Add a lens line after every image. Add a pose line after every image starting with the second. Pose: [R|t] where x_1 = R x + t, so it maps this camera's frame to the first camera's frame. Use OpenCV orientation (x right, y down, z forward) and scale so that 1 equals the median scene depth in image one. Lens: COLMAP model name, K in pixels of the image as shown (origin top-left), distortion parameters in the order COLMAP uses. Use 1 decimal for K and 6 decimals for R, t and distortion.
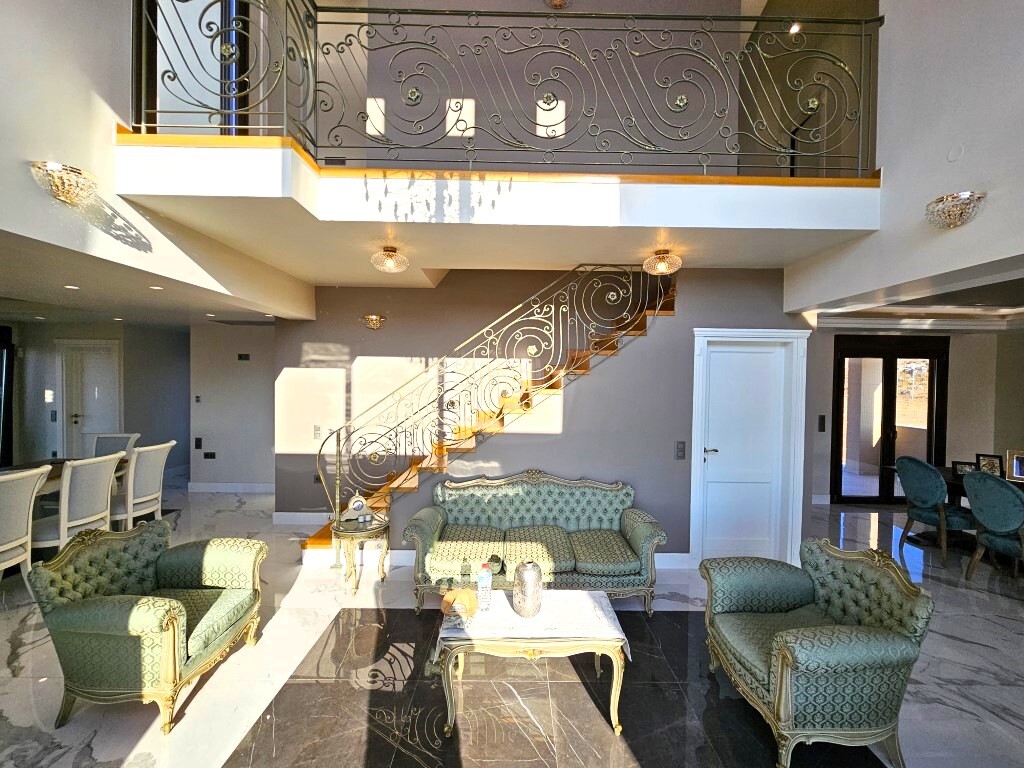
lens RADIAL K [[422.4, 0, 512.0], [0, 422.4, 384.0], [0, 0, 1]] dist [-0.002750, -0.000073]
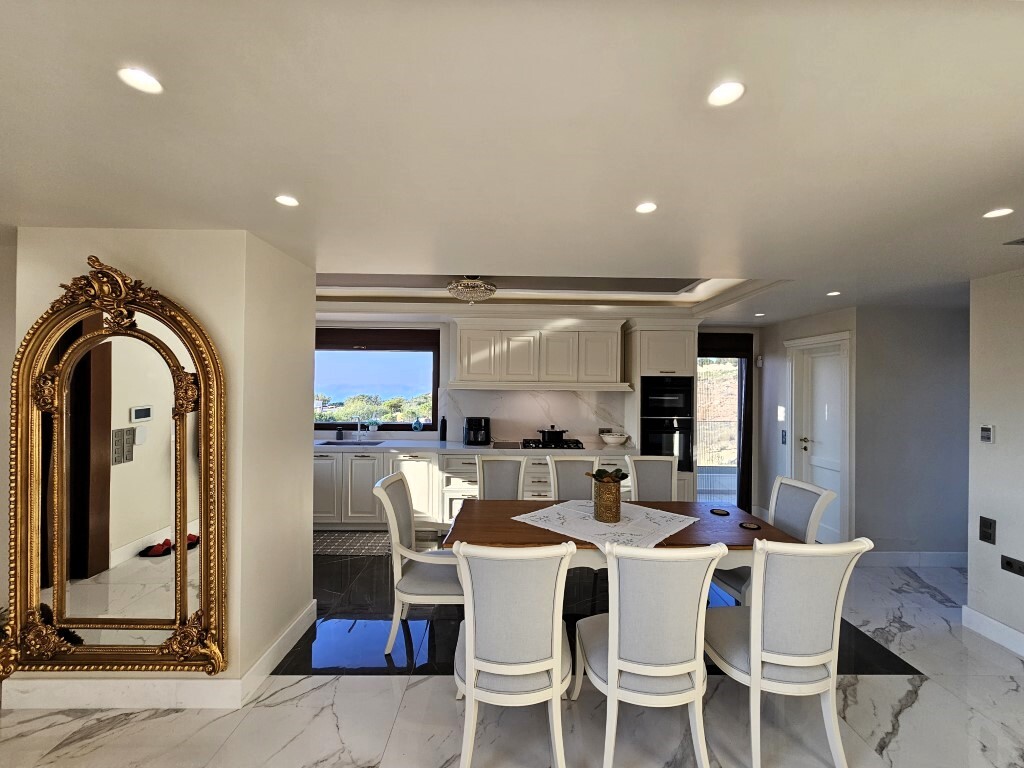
lens RADIAL K [[422.4, 0, 512.0], [0, 422.4, 384.0], [0, 0, 1]] dist [-0.002750, -0.000073]
pose [[0.005892, -0.017277, -0.999833, -0.282226], [-0.008183, 0.999816, -0.017325, -0.007484], [0.999949, 0.008284, 0.005750, 0.473722]]
